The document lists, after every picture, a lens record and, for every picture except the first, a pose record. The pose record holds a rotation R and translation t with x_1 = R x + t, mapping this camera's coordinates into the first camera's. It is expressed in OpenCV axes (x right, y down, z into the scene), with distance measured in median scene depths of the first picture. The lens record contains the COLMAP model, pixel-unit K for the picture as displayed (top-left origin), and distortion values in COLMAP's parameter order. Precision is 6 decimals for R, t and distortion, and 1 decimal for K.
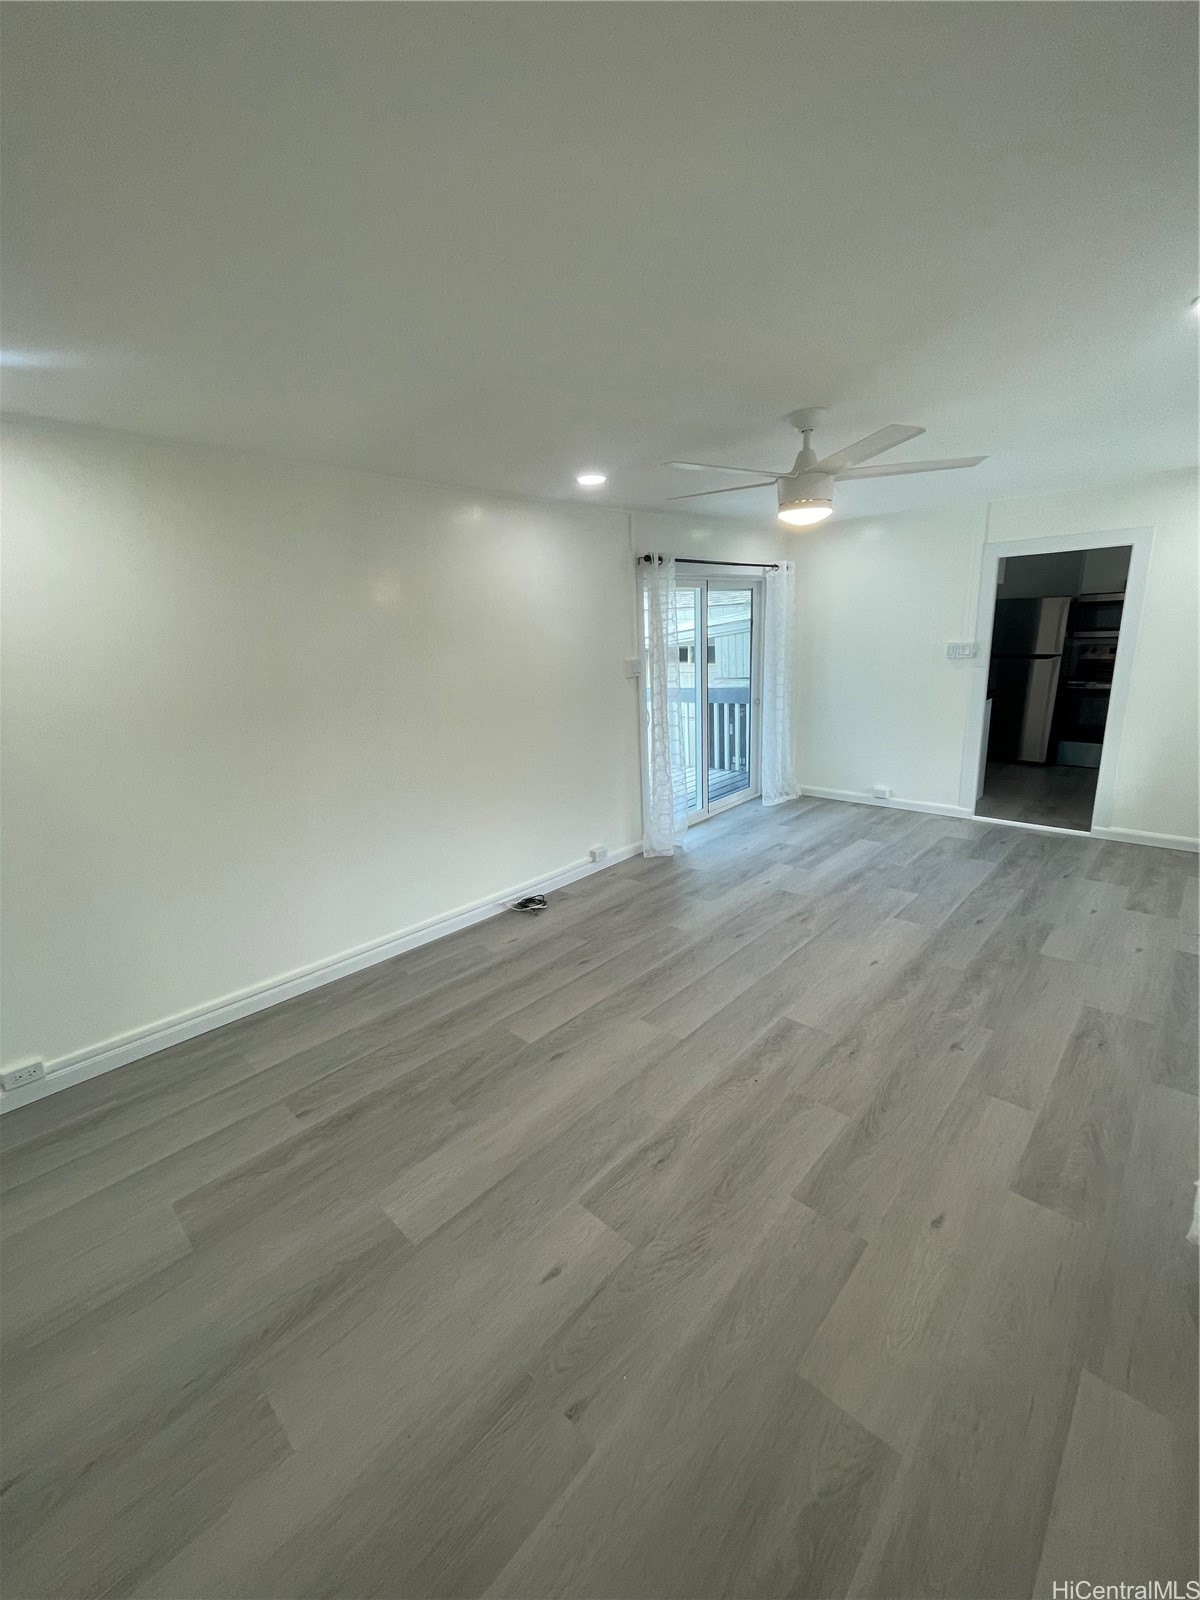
lens RADIAL K [[656.7, 0, 596.9], [0, 656.7, 795.8], [0, 0, 1]] dist [-0.001229, 0.004724]
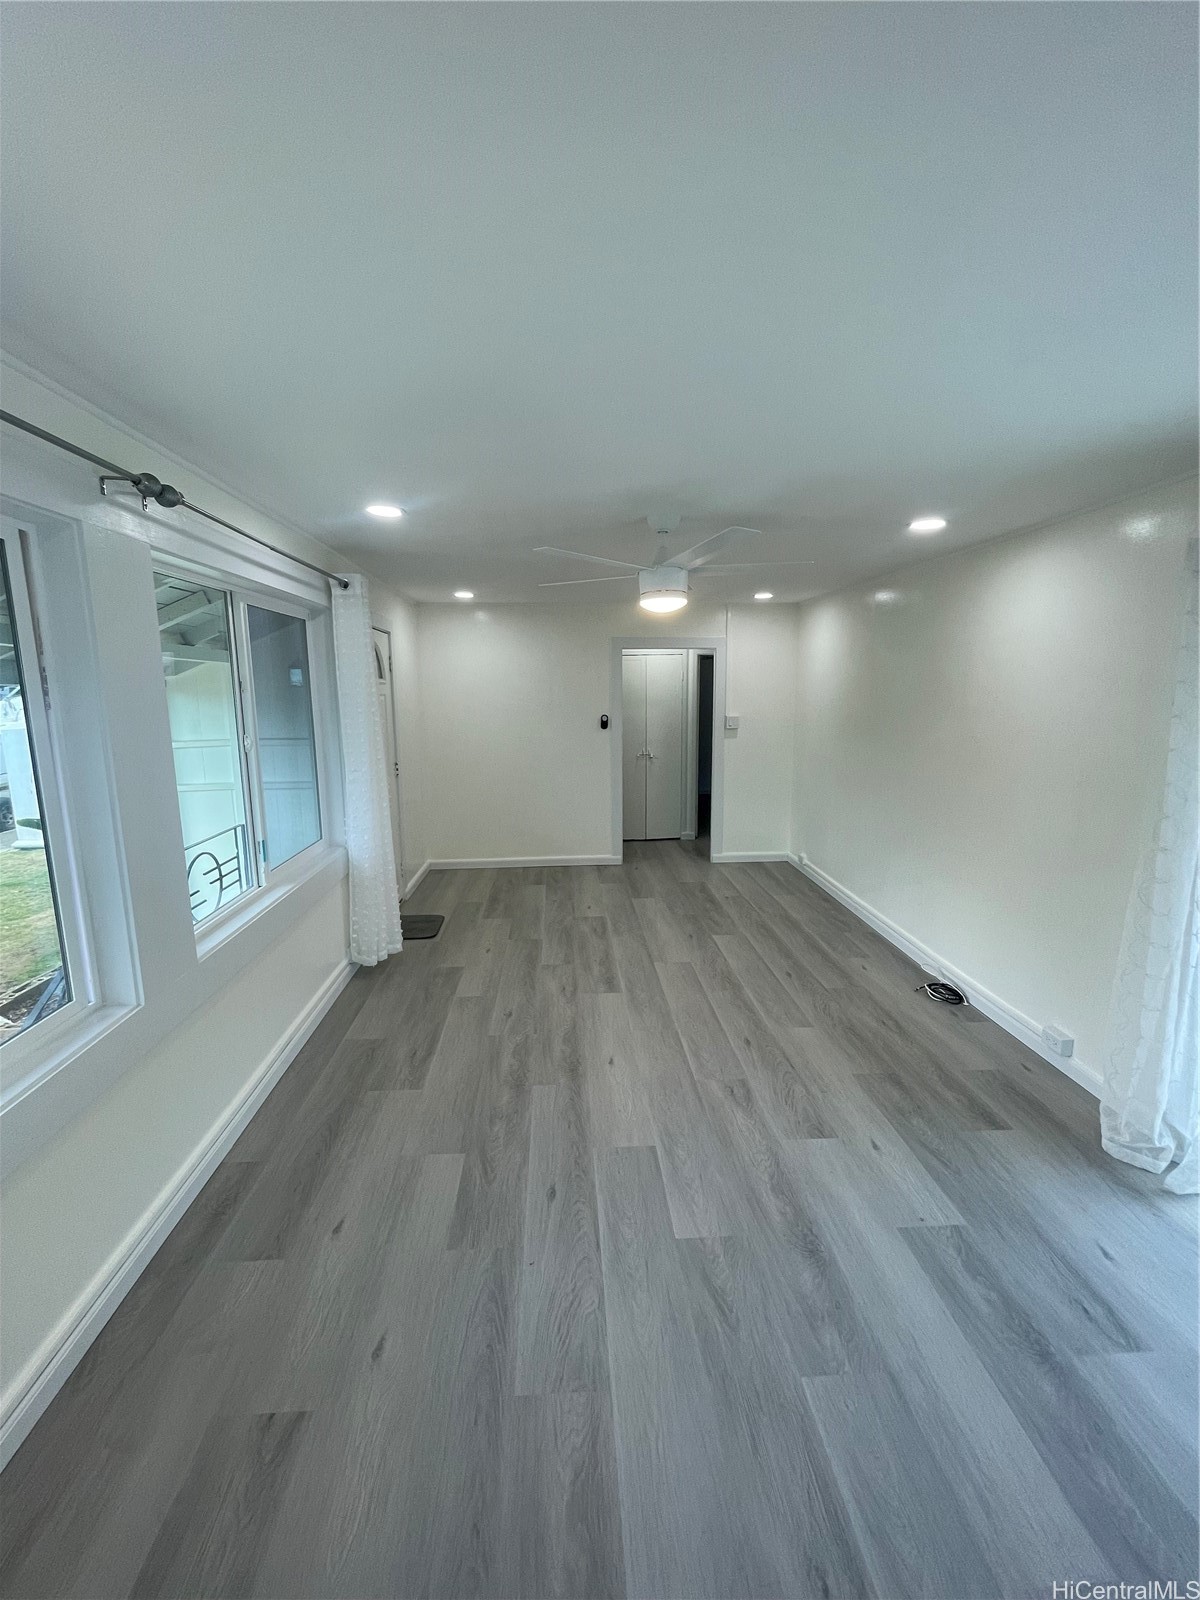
lens RADIAL K [[656.7, 0, 596.9], [0, 656.7, 795.8], [0, 0, 1]] dist [-0.001229, 0.004724]
pose [[-0.682487, 0.162913, -0.712510, 1.054461], [-0.144934, 0.925319, 0.350398, -0.422806], [0.716384, 0.342409, -0.607907, 1.446888]]
